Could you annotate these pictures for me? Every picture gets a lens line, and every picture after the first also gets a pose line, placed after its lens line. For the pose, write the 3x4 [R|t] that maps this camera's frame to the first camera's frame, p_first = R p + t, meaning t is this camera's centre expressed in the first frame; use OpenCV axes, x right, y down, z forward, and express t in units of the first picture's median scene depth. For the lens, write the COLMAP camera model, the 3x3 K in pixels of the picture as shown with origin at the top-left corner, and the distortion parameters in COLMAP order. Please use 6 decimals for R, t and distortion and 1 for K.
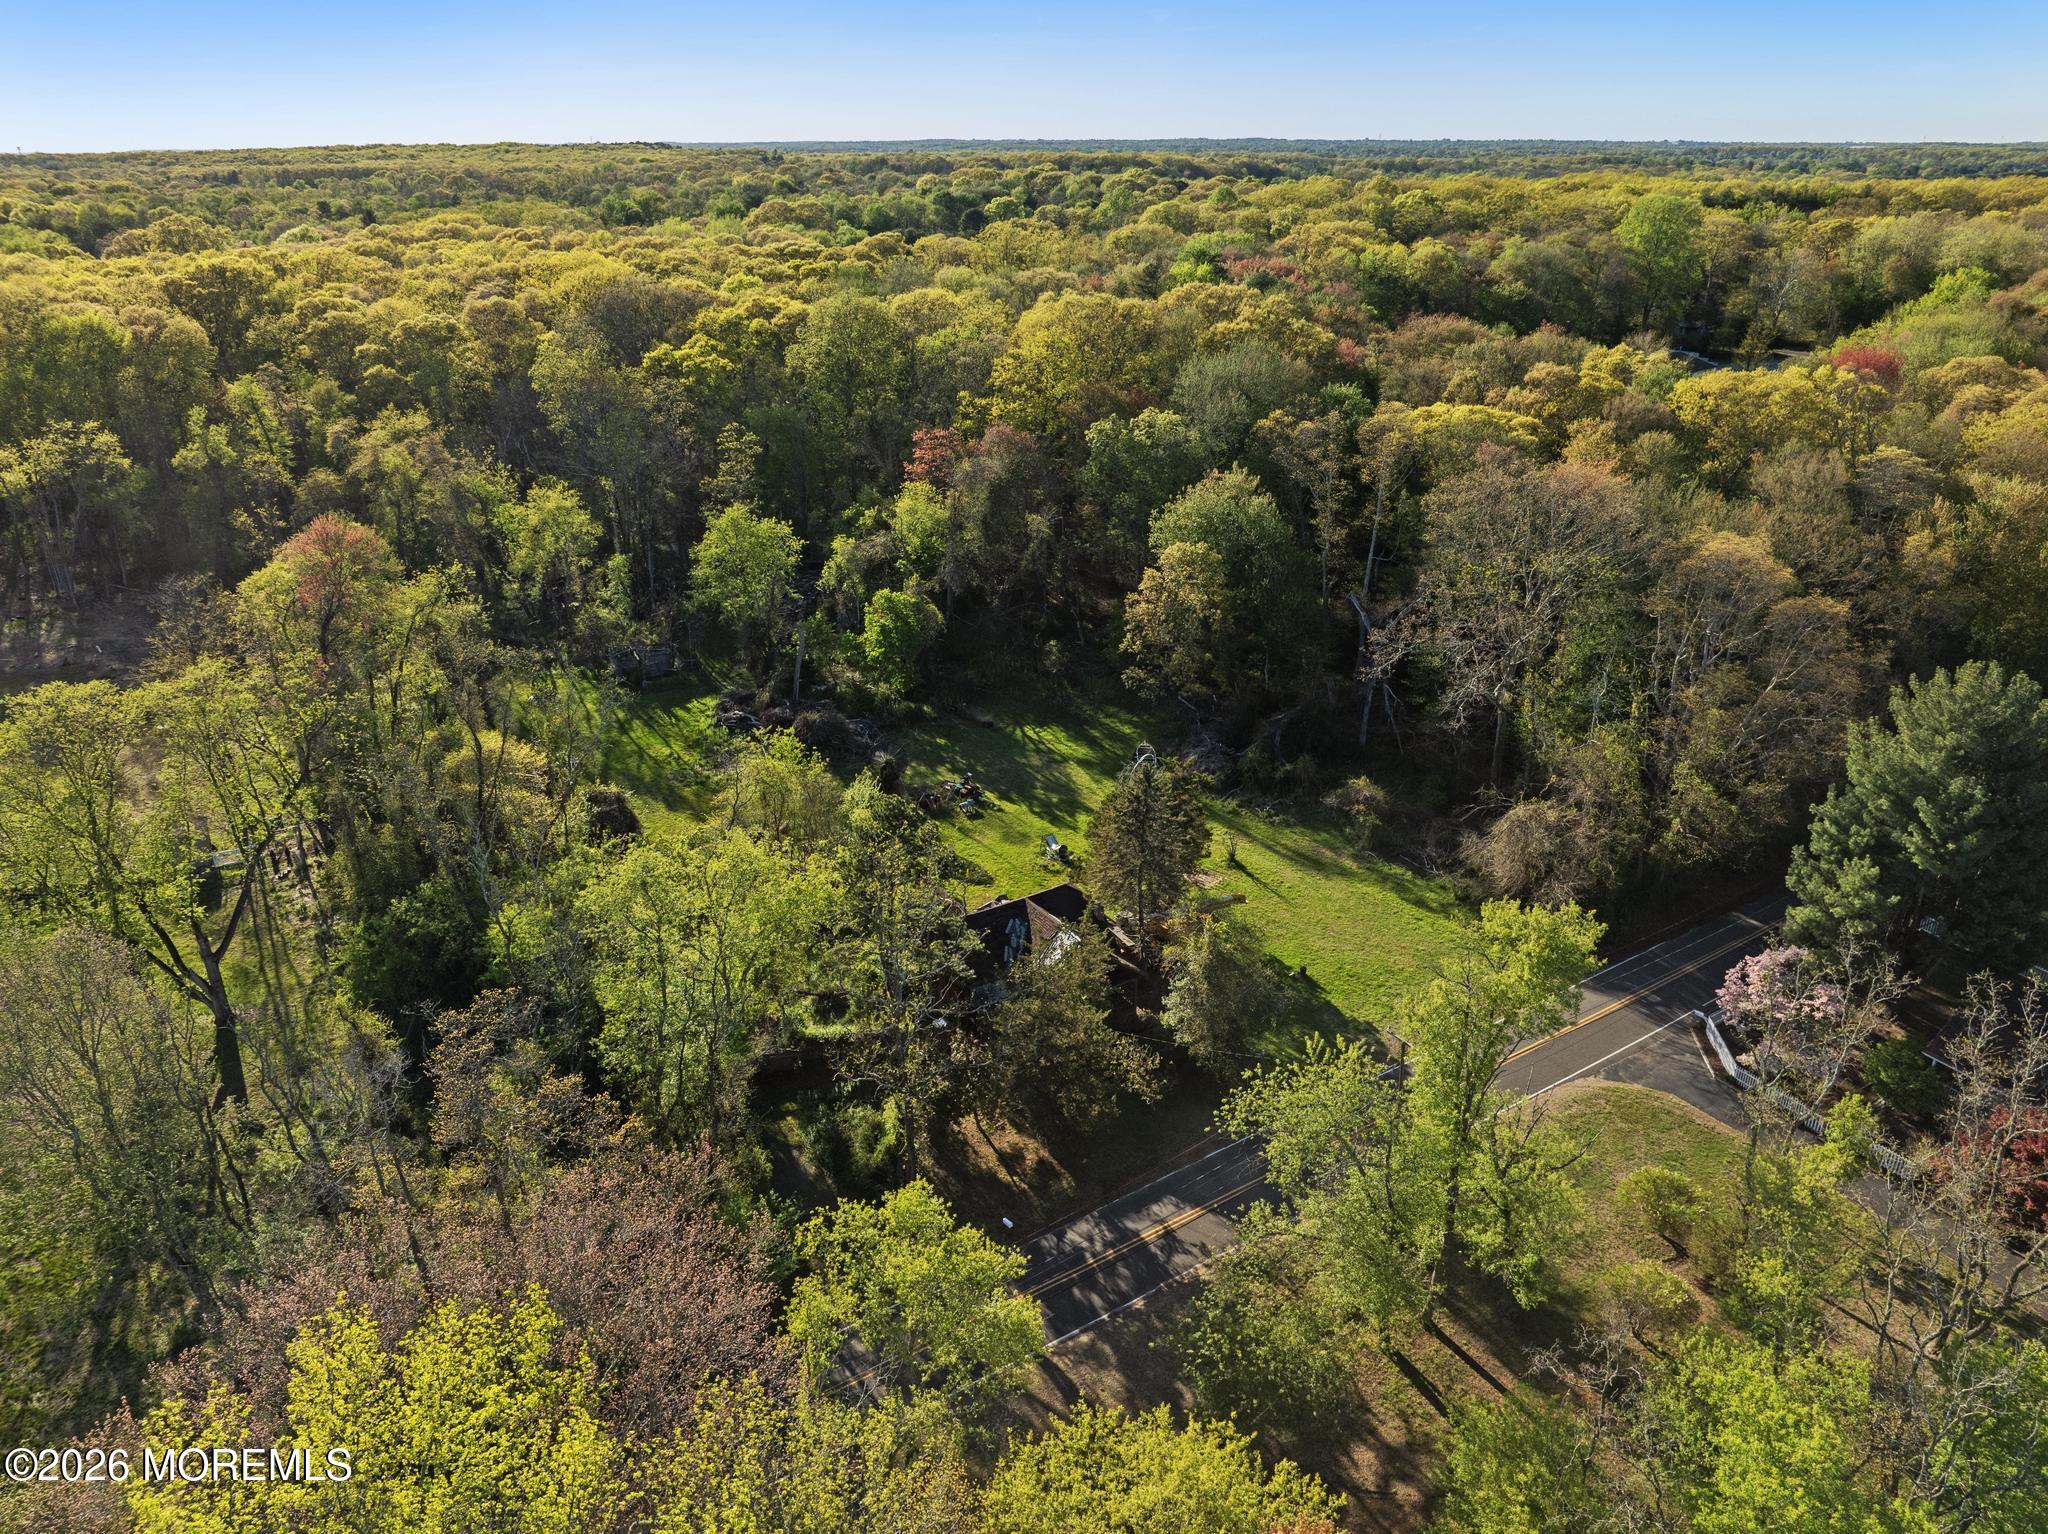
lens RADIAL K [[1420.3, 0, 1024.0], [0, 1420.3, 767.0], [0, 0, 1]] dist [-0.054692, 0.028296]
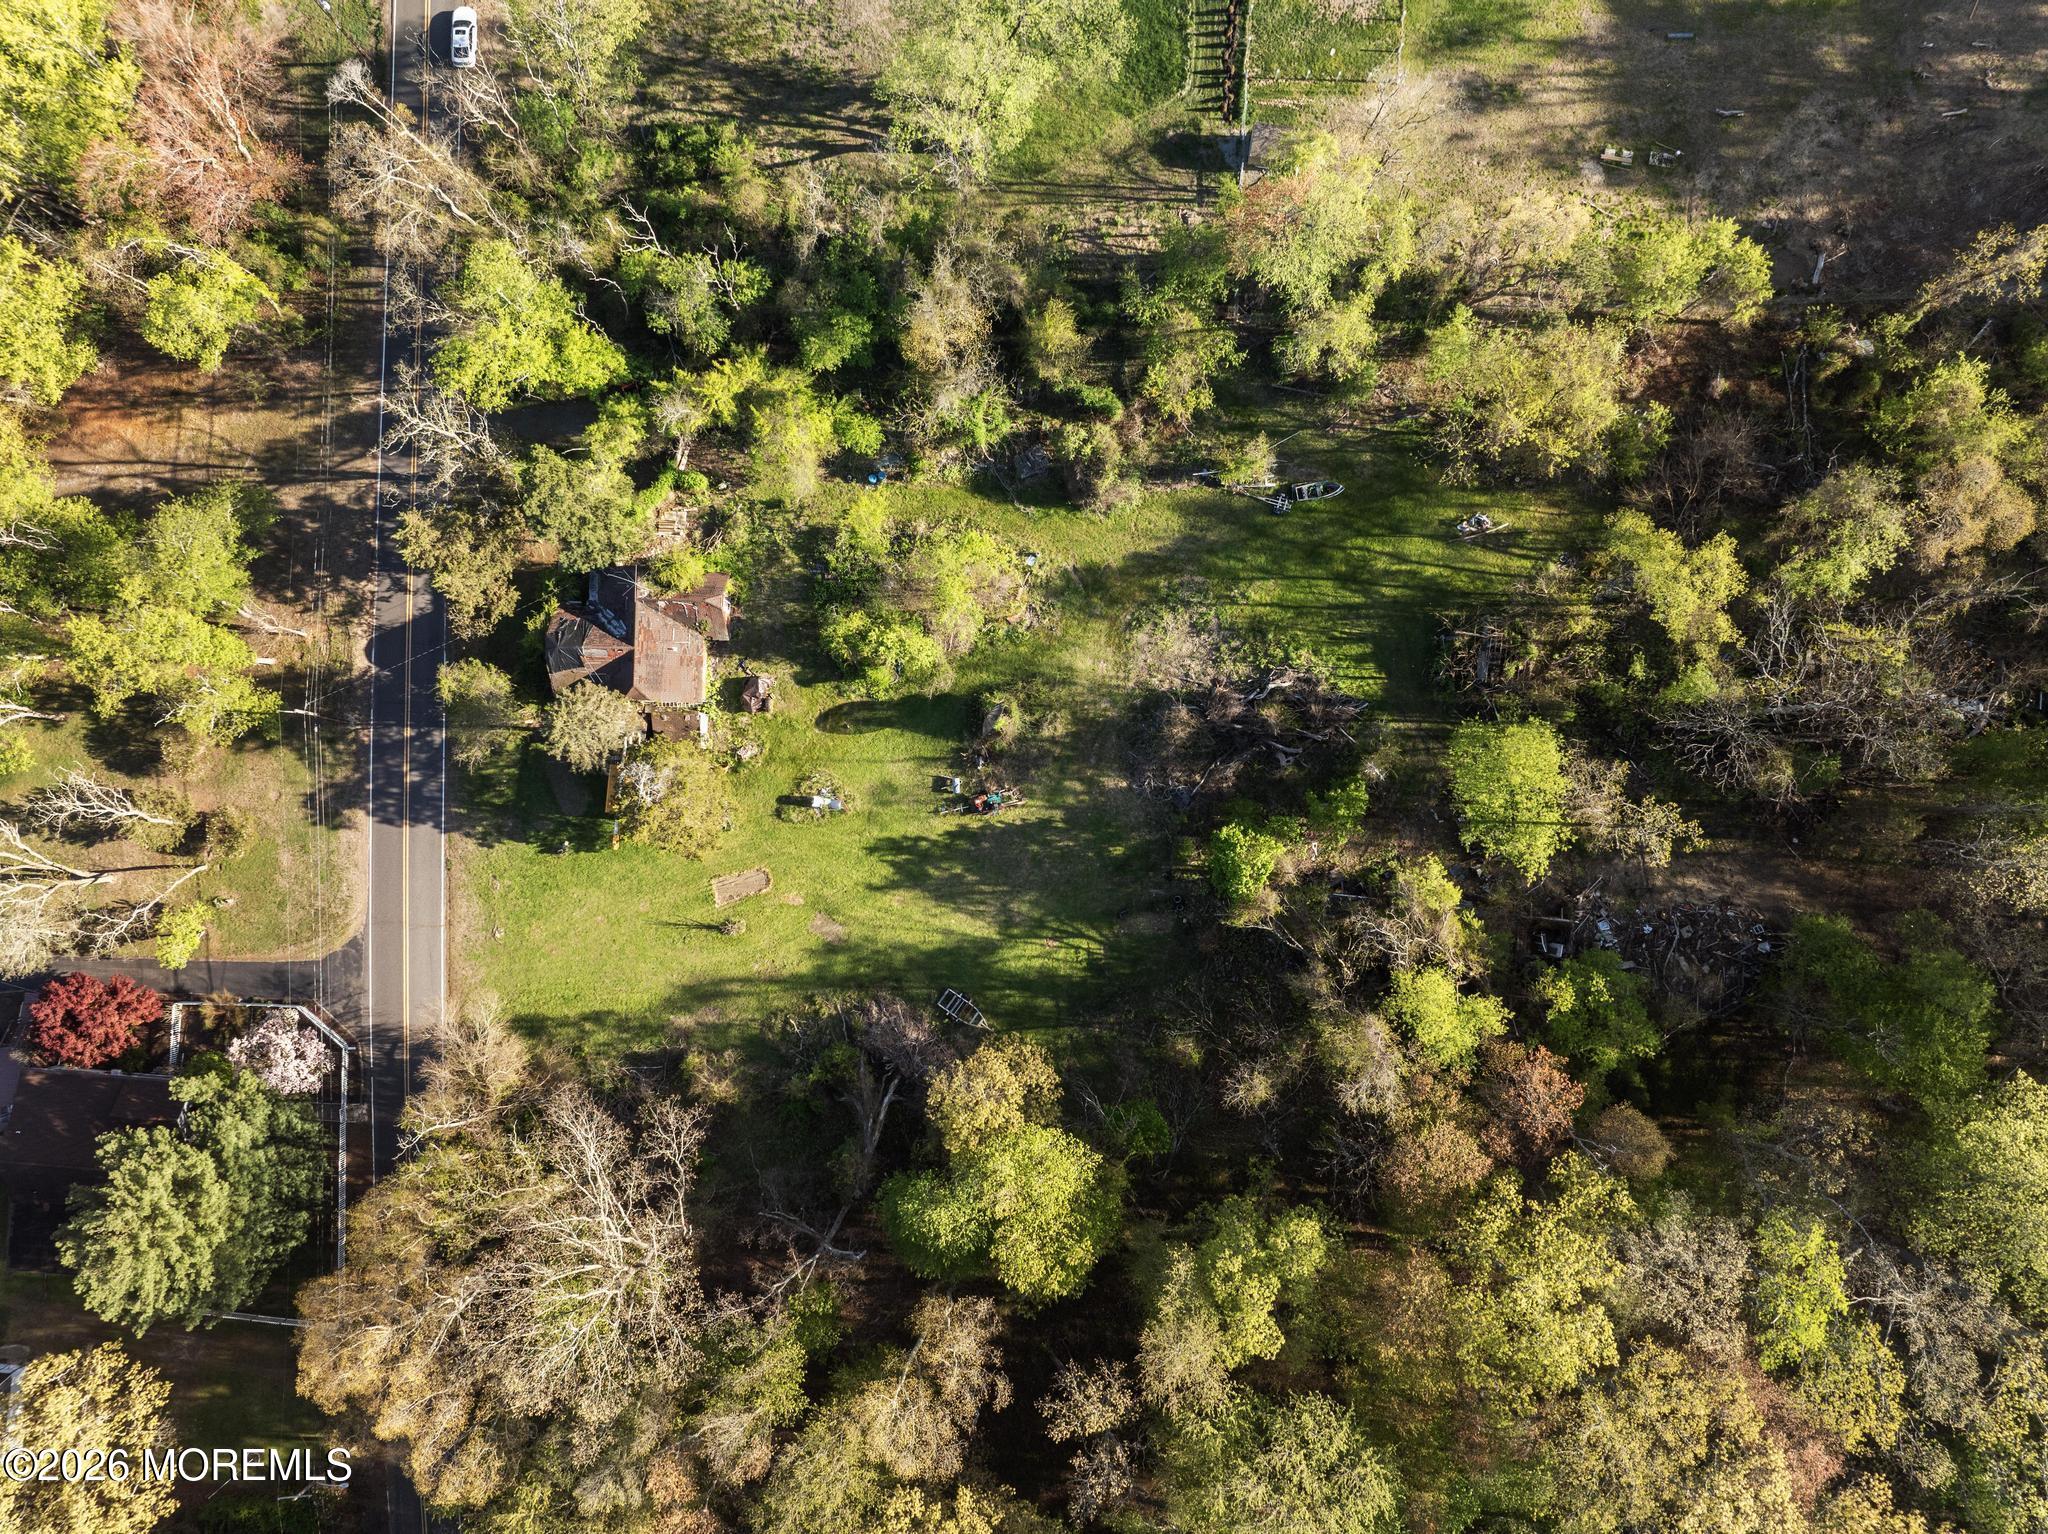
lens RADIAL K [[1420.3, 0, 1024.0], [0, 1420.3, 767.0], [0, 0, 1]] dist [-0.054692, 0.028296]
pose [[-0.549122, 0.835701, -0.008324, -0.067982], [-0.346196, -0.218391, 0.912389, -0.906751], [0.760666, 0.503895, 0.409240, 0.584805]]
